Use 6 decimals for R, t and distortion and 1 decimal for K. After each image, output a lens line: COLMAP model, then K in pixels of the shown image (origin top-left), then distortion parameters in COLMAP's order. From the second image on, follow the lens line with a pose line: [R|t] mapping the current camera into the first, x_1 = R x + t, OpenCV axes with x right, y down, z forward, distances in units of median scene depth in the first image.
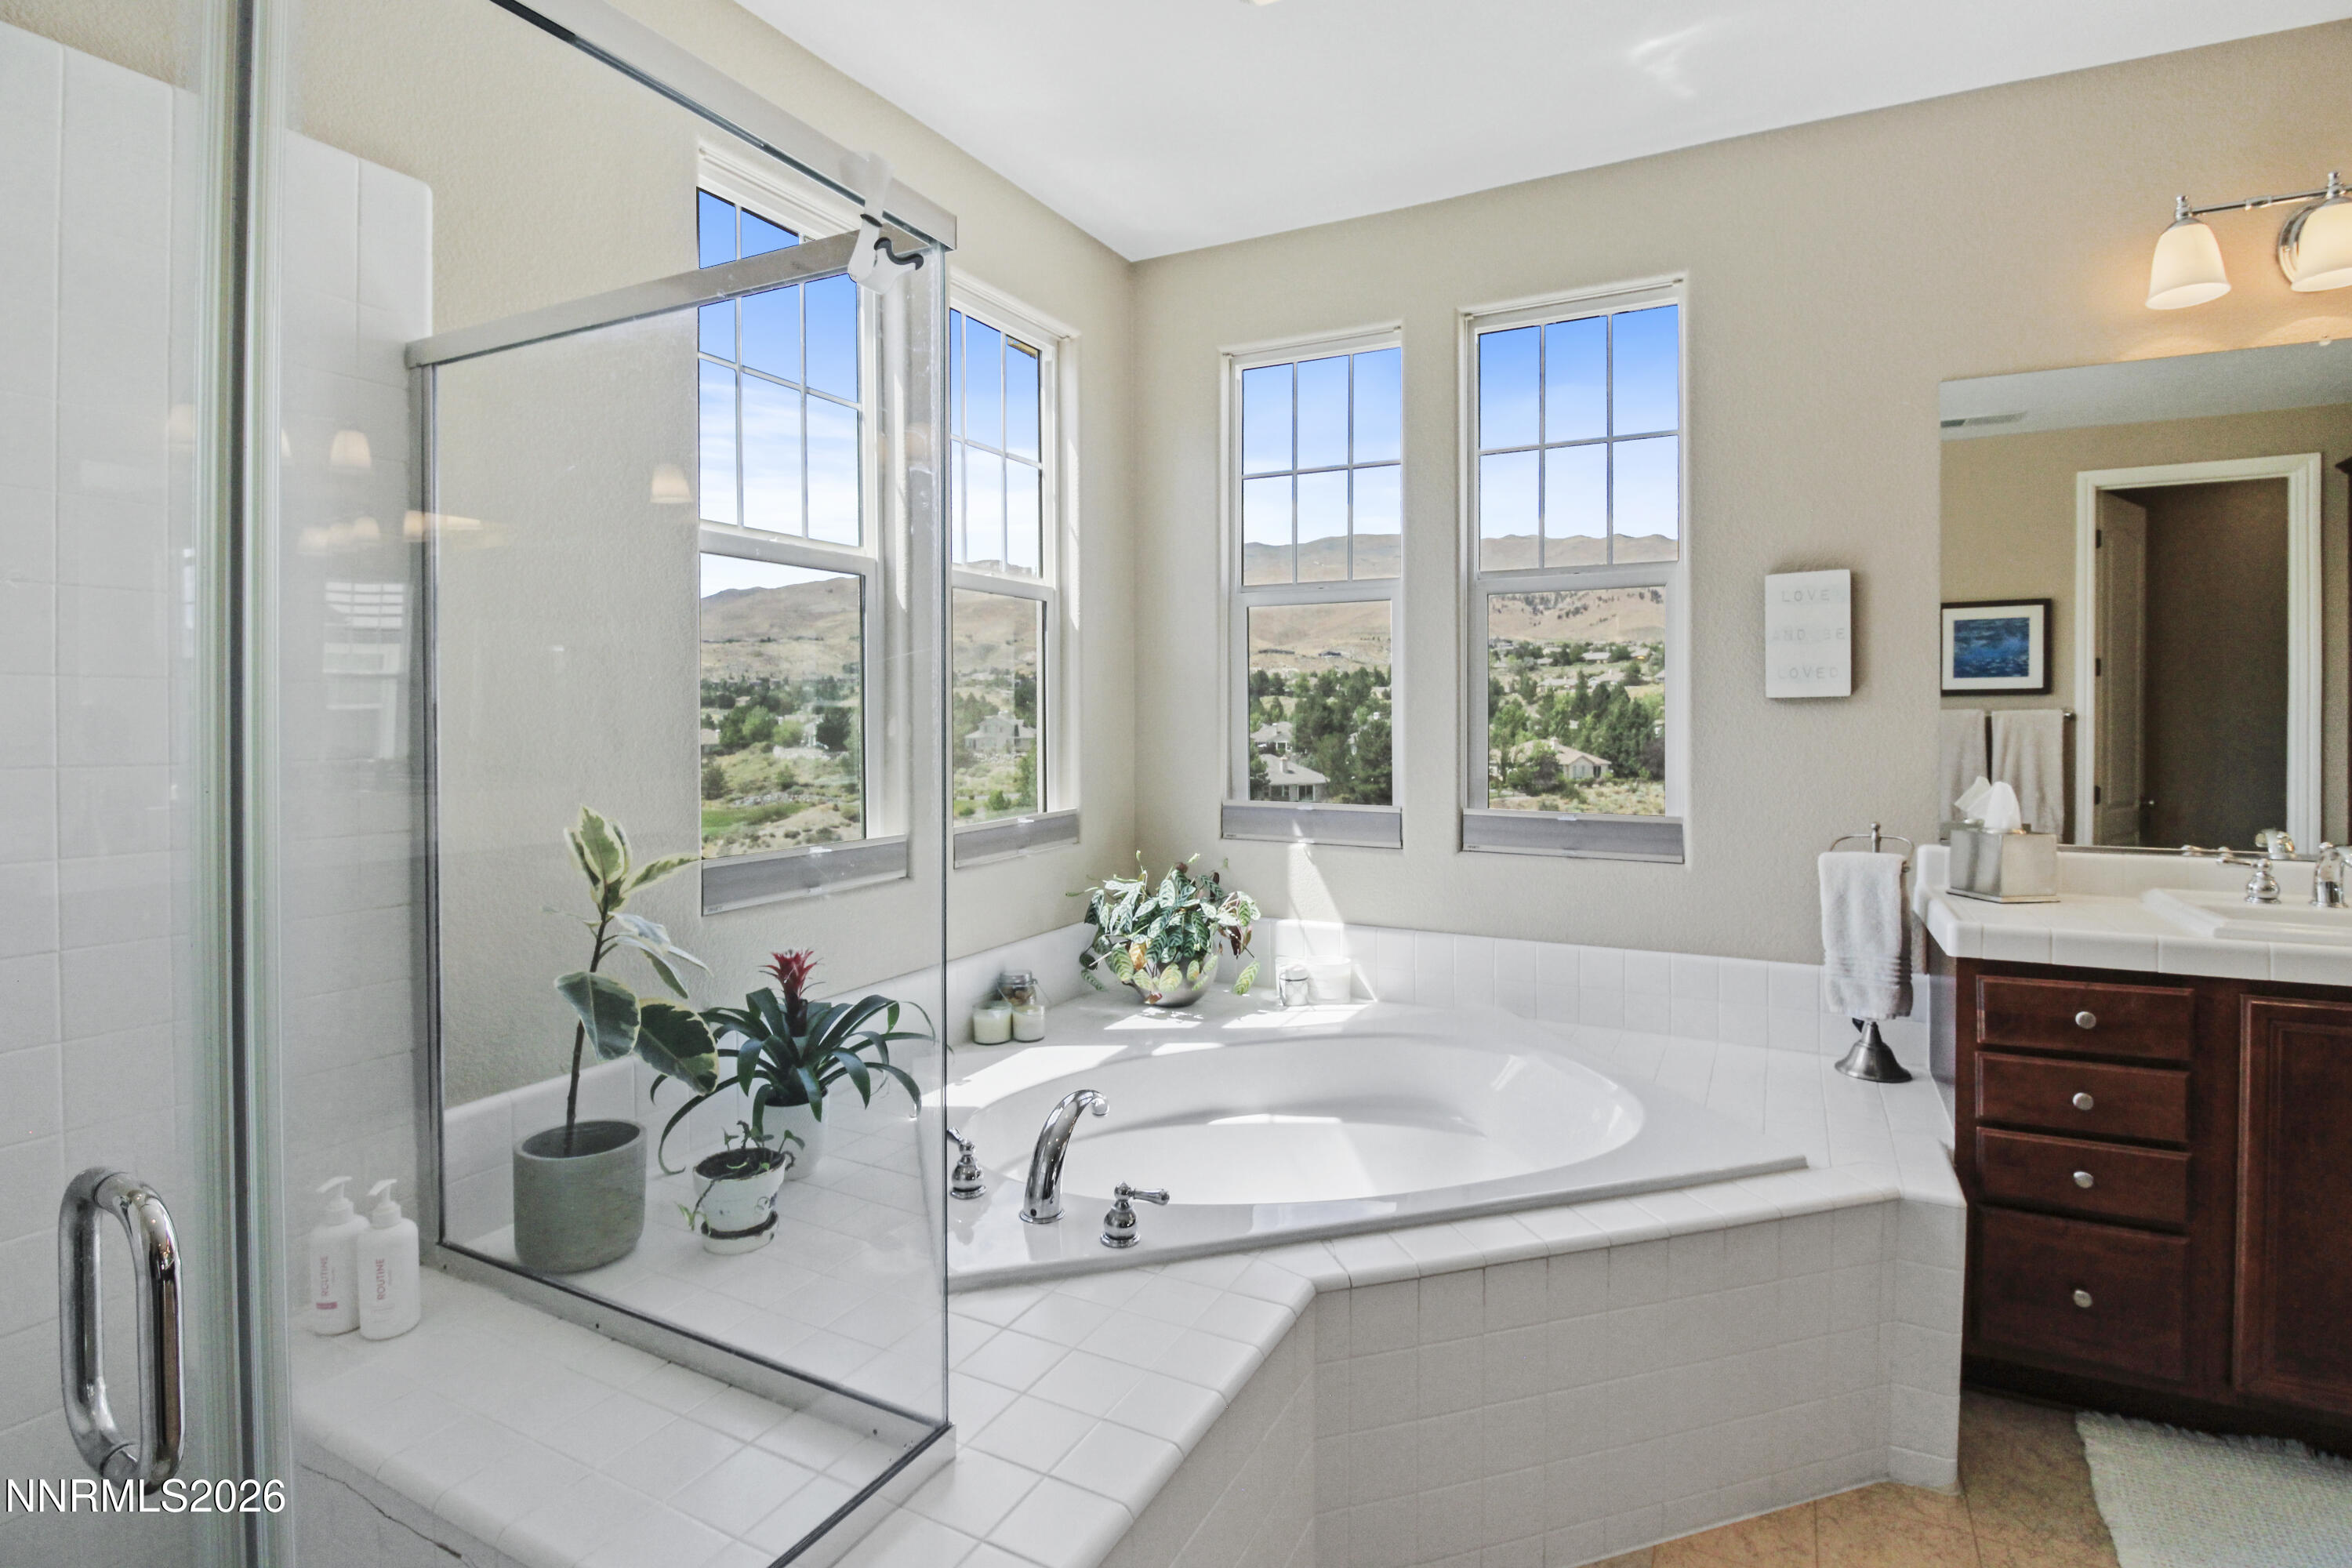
lens RADIAL K [[1106.4, 0, 1179.5], [0, 1106.4, 738.5], [0, 0, 1]] dist [-0.034839, -0.000580]
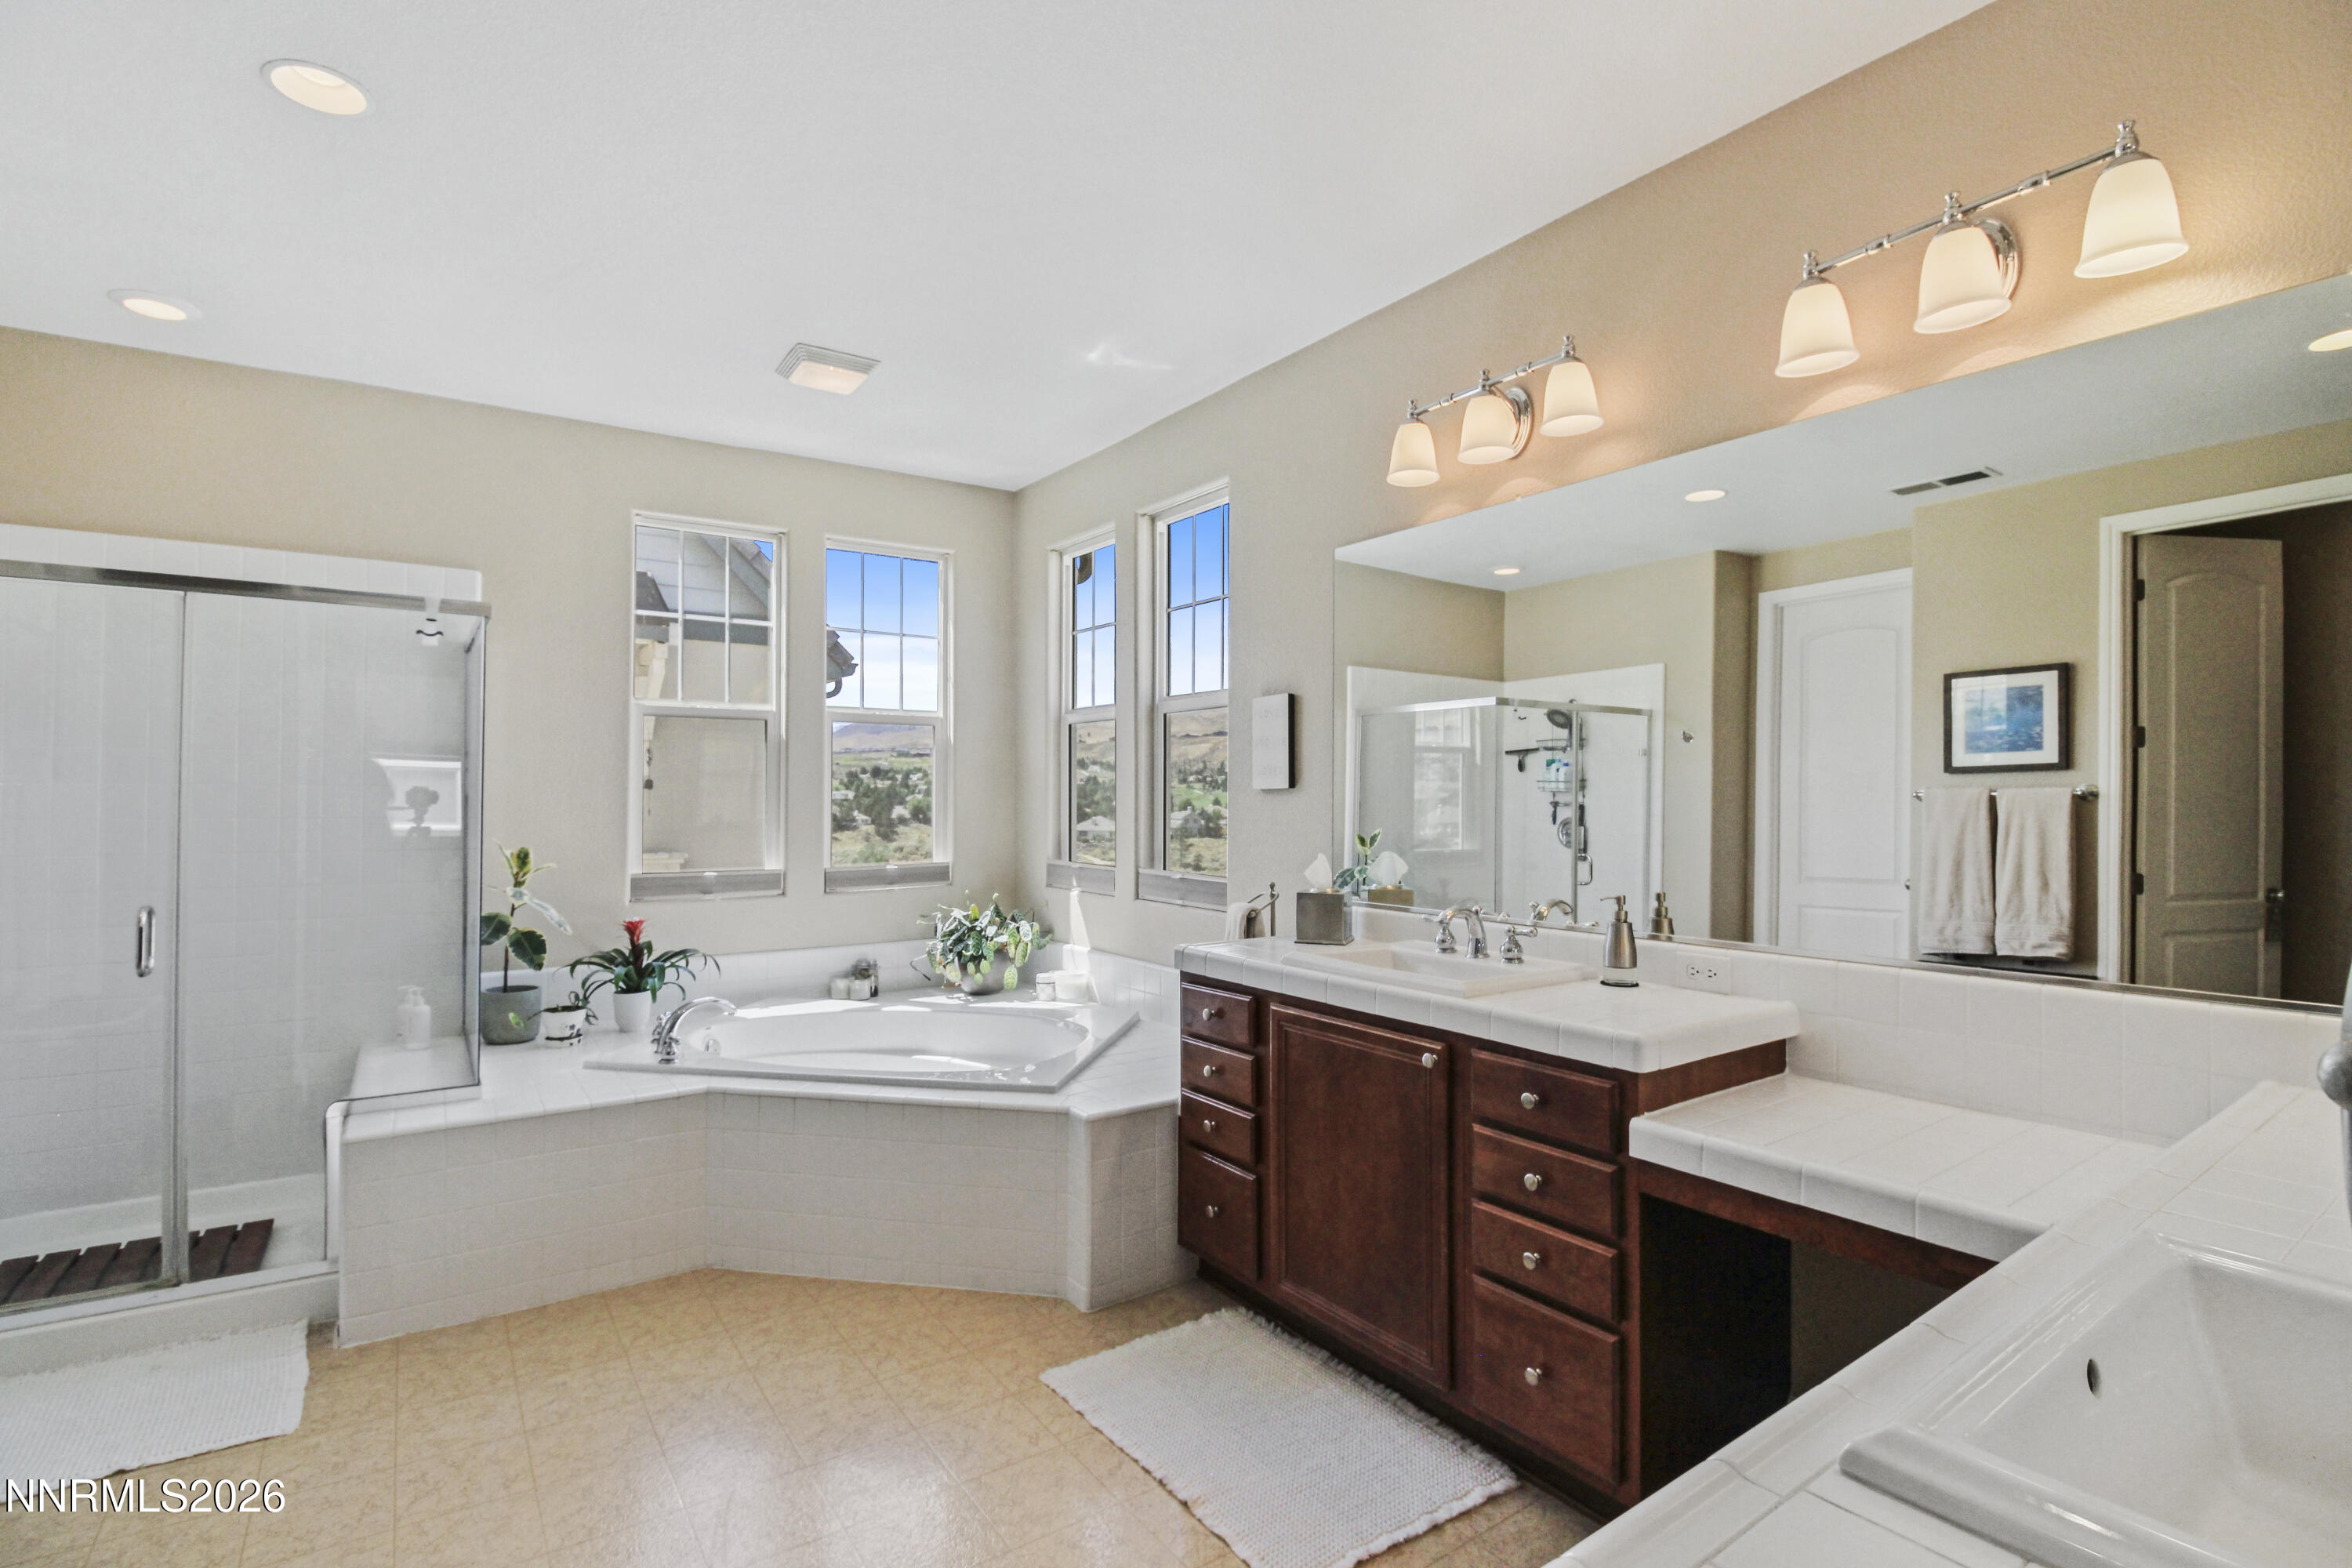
lens RADIAL K [[1085.7, 0, 1176.0], [0, 1085.7, 784.0], [0, 0, 1]] dist [-0.011048, 0.000076]
pose [[0.890165, -0.009380, -0.455543, 0.863428], [-0.002667, 0.999664, -0.025796, -0.007138], [0.455631, 0.024177, 0.889840, -0.191802]]
